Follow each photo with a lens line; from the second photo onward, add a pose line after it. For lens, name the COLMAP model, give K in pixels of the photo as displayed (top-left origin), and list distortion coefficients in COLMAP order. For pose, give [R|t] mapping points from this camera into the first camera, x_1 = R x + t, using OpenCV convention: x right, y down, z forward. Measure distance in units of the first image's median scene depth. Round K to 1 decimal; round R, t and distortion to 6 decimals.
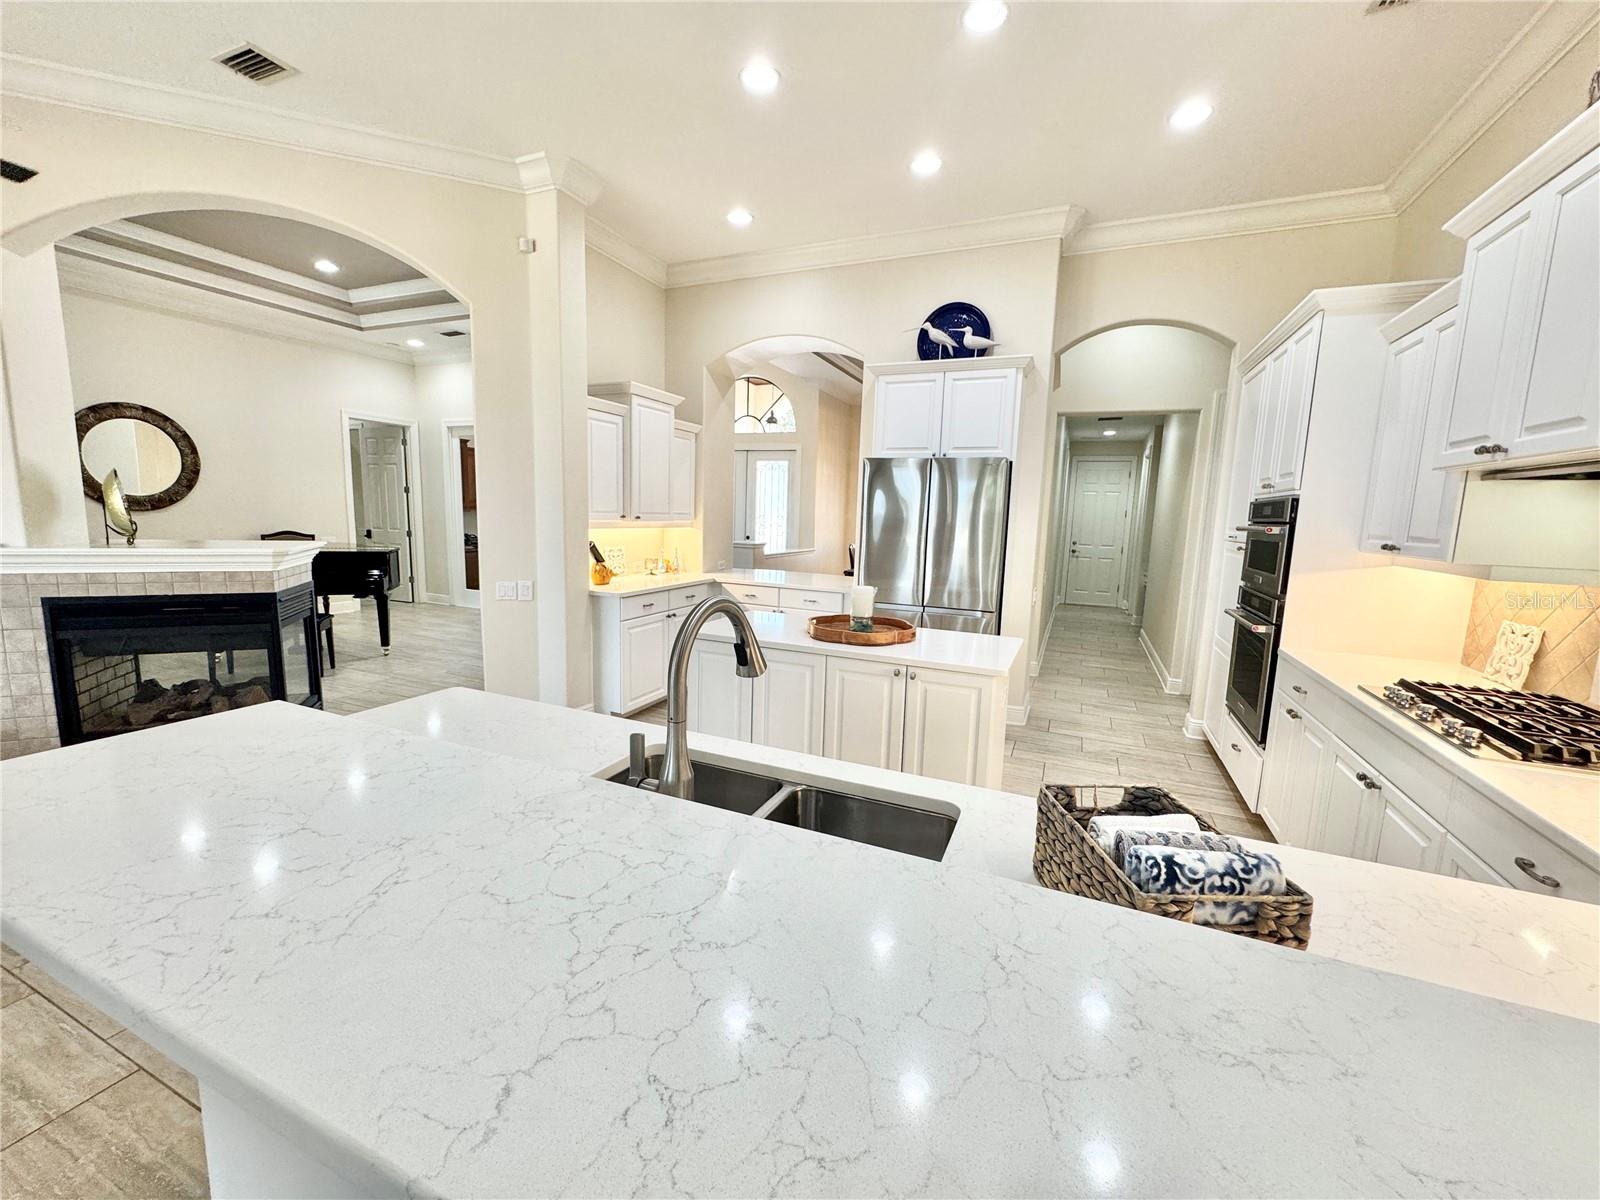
lens RADIAL K [[637.6, 0, 800.9], [0, 637.6, 597.5], [0, 0, 1]] dist [-0.001197, 0.000247]
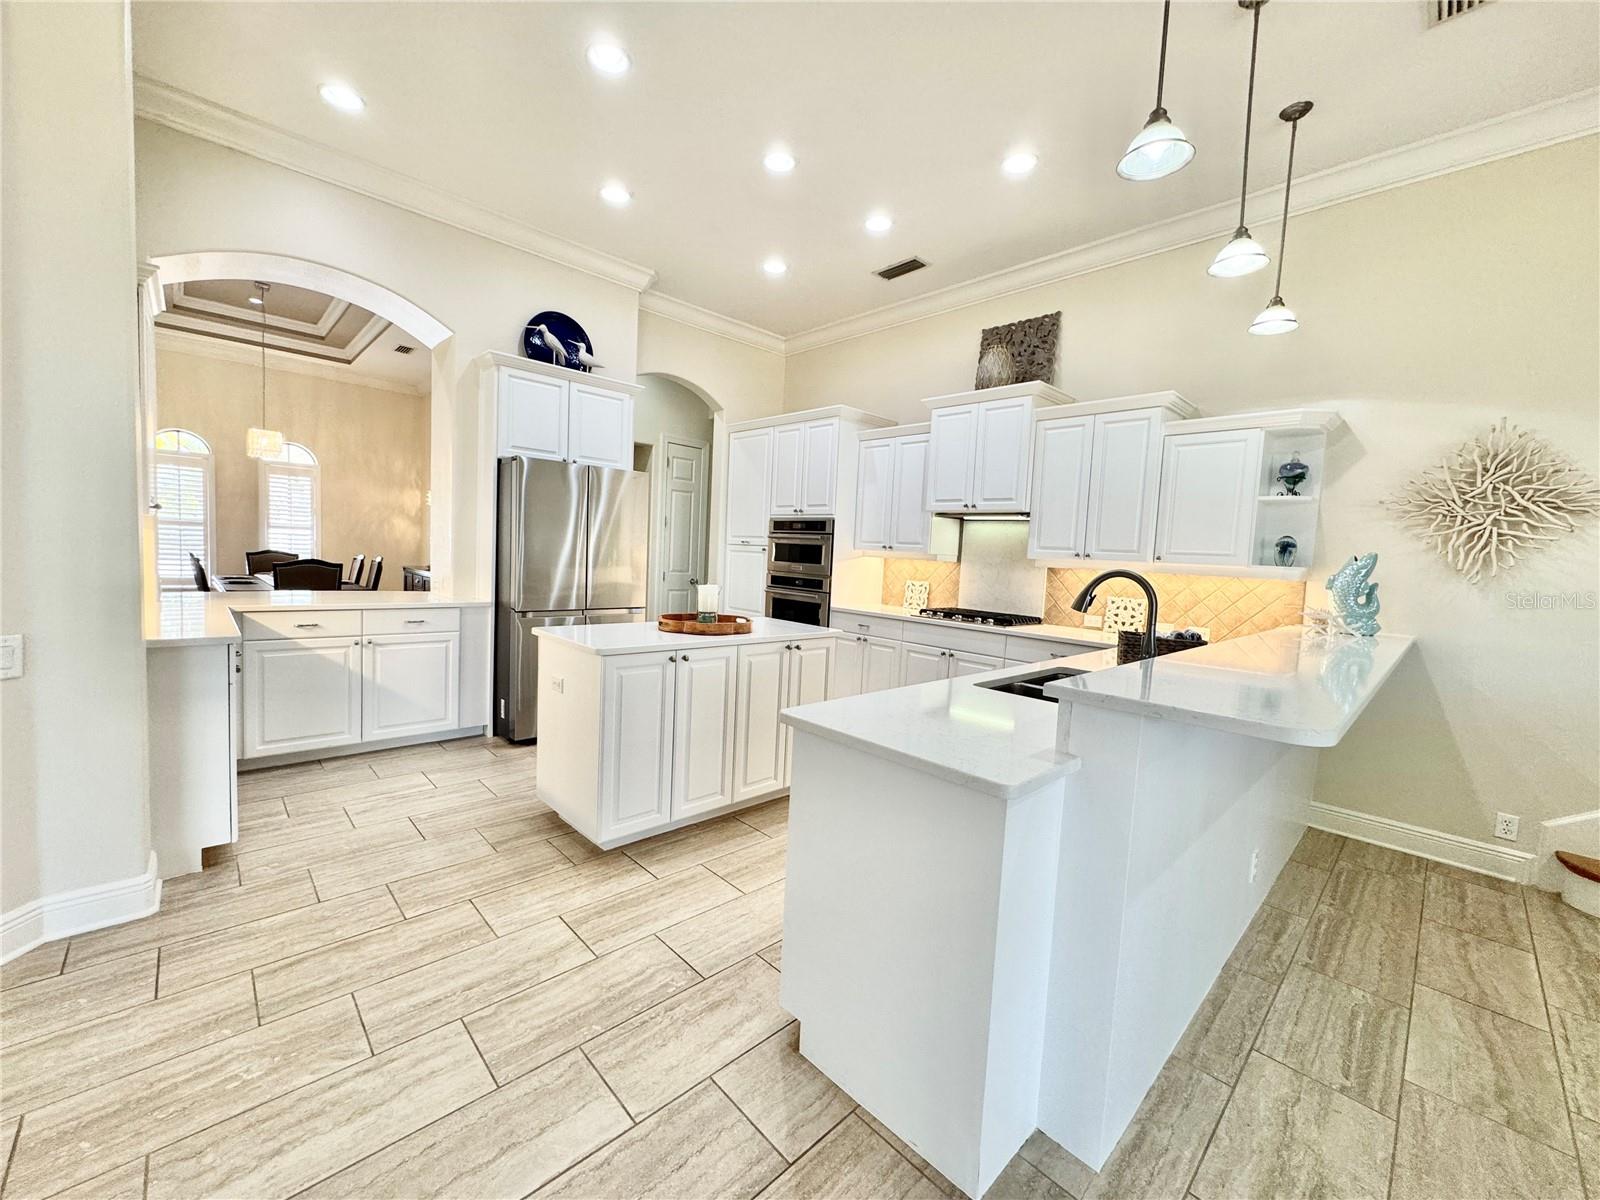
lens RADIAL K [[637.6, 0, 800.9], [0, 637.6, 597.5], [0, 0, 1]] dist [-0.001197, 0.000247]
pose [[0.384482, -0.077217, 0.919897, -0.592416], [0.087399, 0.995064, 0.046997, -0.022593], [-0.918986, 0.062329, 0.389333, 0.277758]]
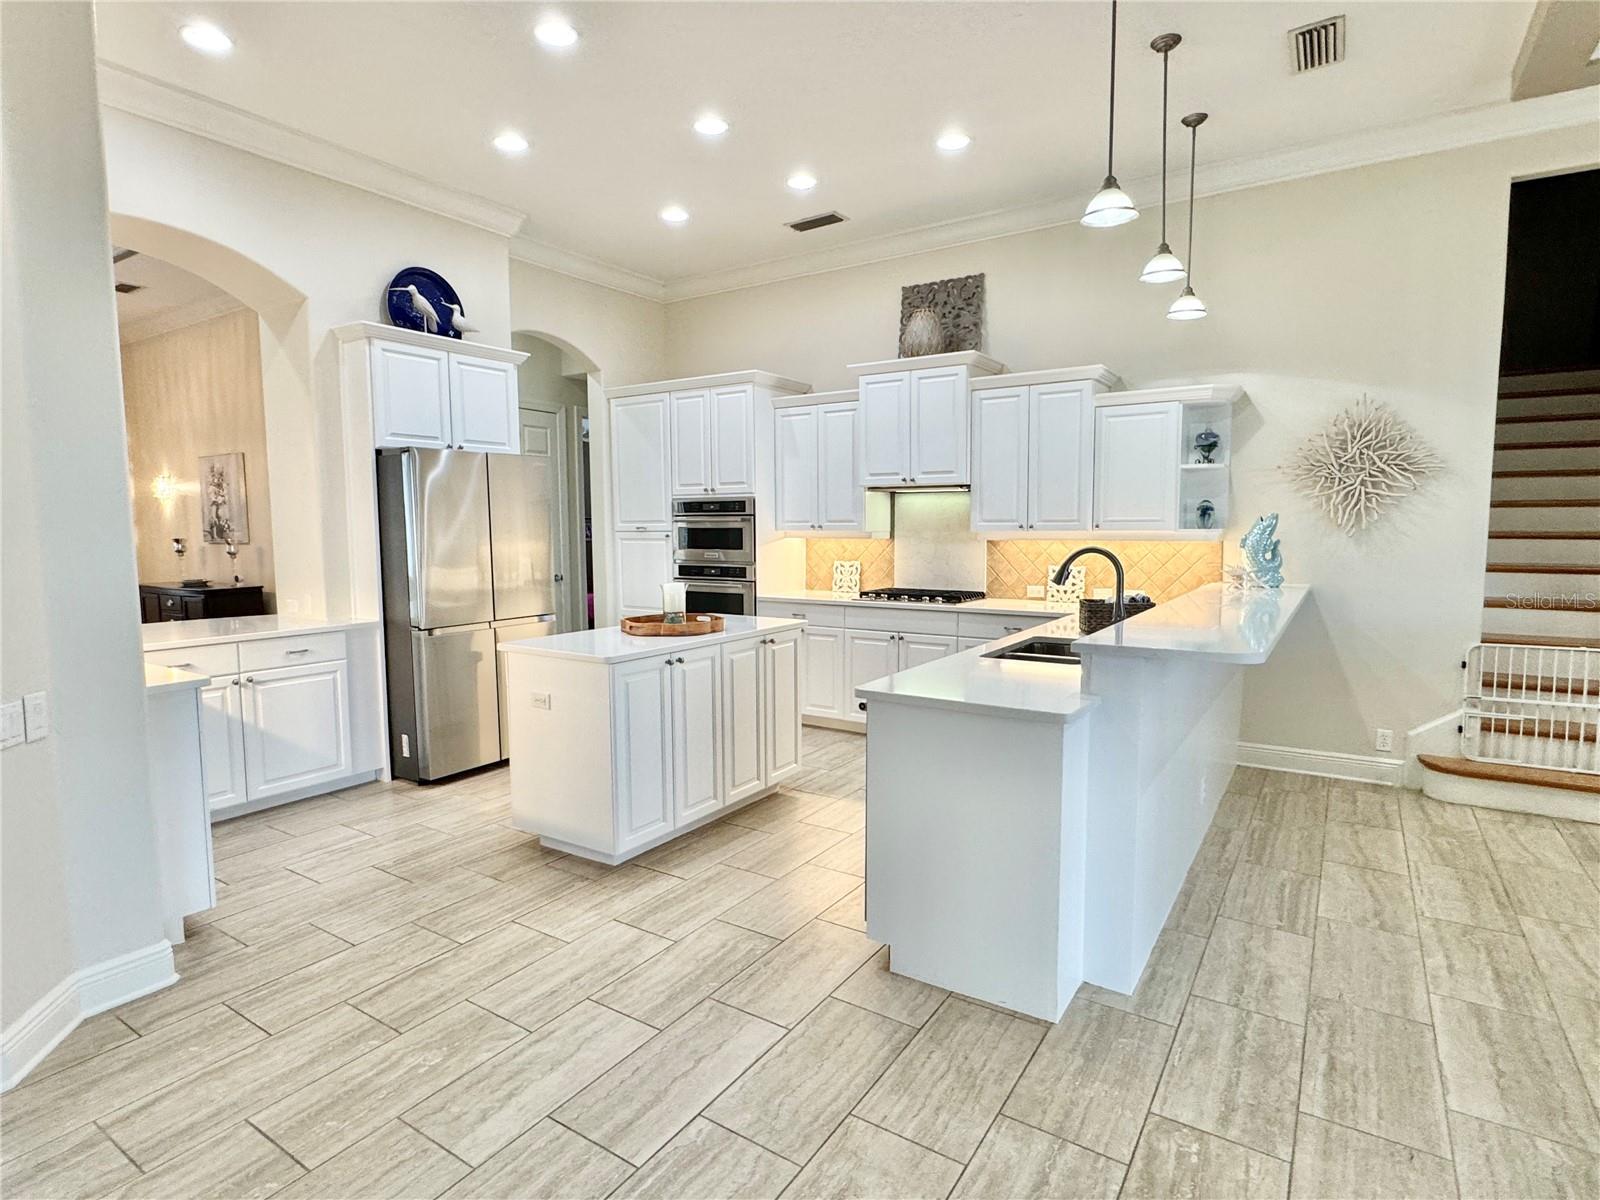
lens RADIAL K [[846.0, 0, 798.7], [0, 846.0, 598.6], [0, 0, 1]] dist [-0.000901, -0.000329]
pose [[0.168671, -0.117927, 0.978592, -0.841208], [0.144304, 0.985074, 0.093836, -0.063384], [-0.975052, 0.125387, 0.183171, 0.366261]]
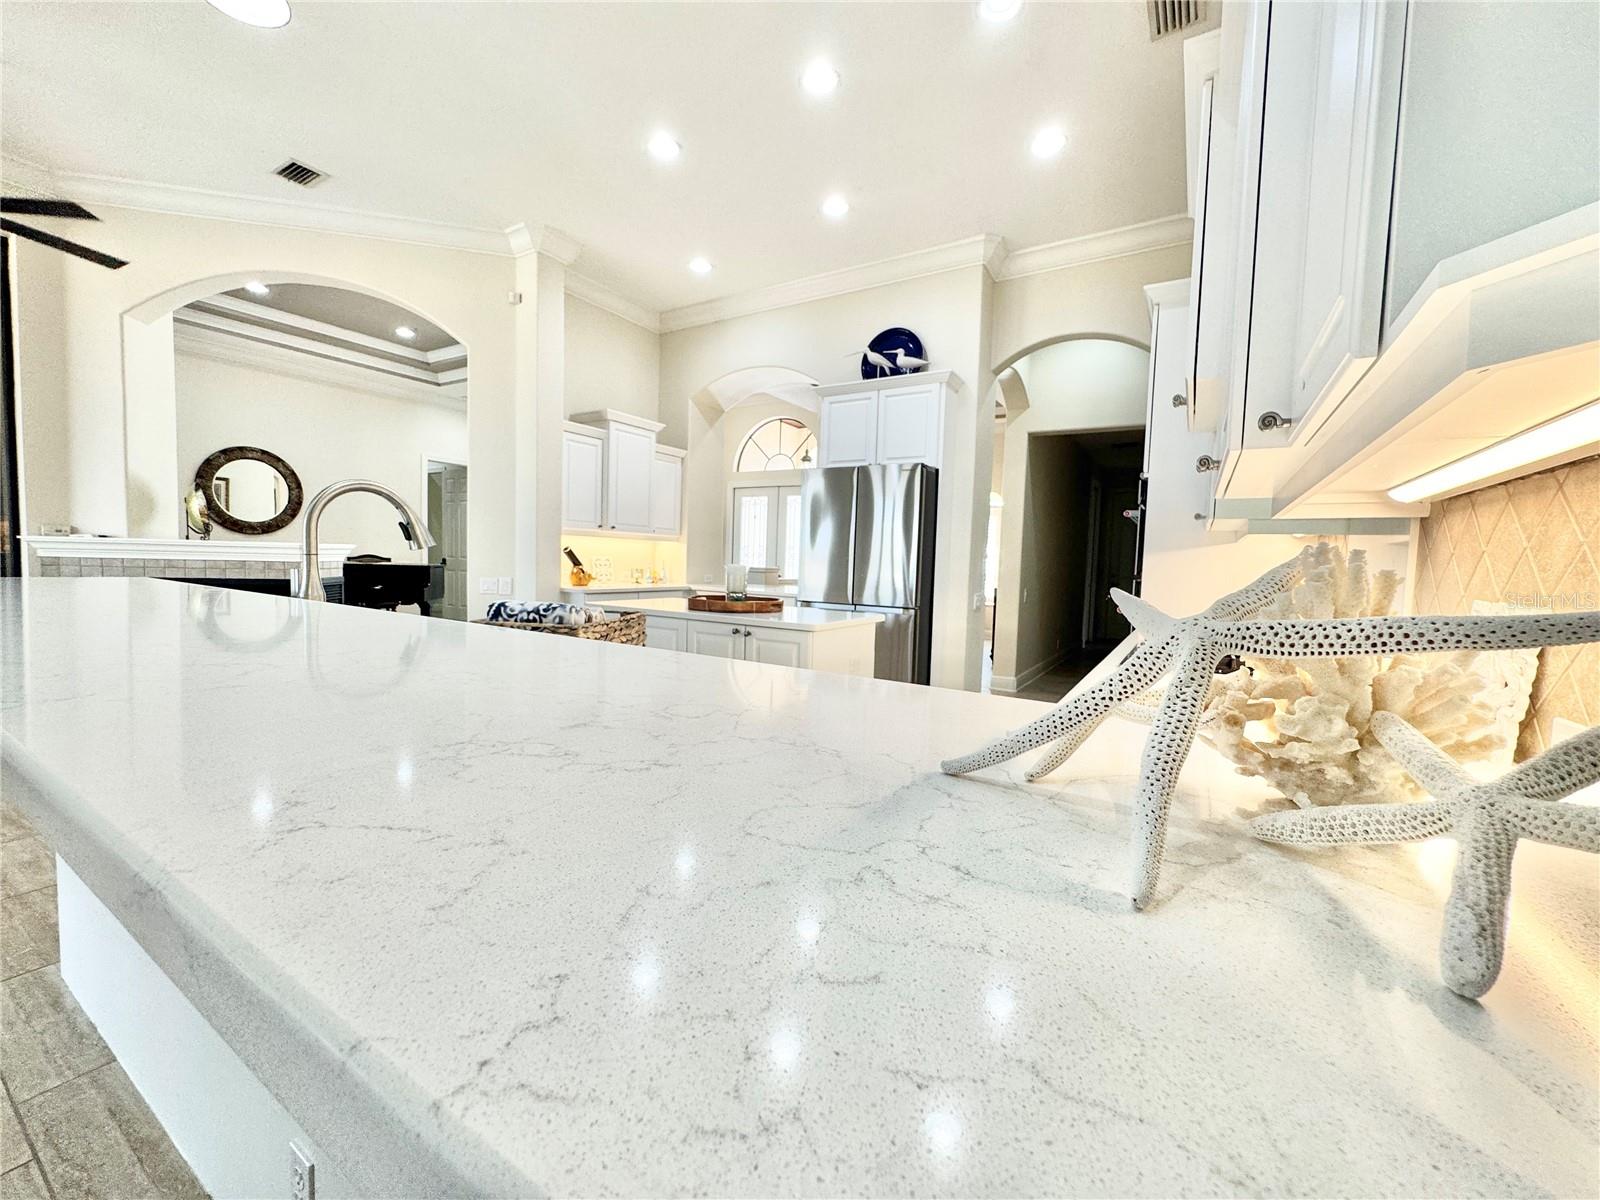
lens RADIAL K [[637.6, 0, 800.9], [0, 637.6, 597.5], [0, 0, 1]] dist [-0.001197, 0.000247]
pose [[0.989667, 0.008853, -0.143114, 0.250213], [-0.020211, 0.996740, -0.078103, 0.084692], [0.141956, 0.080188, 0.986620, -0.060481]]
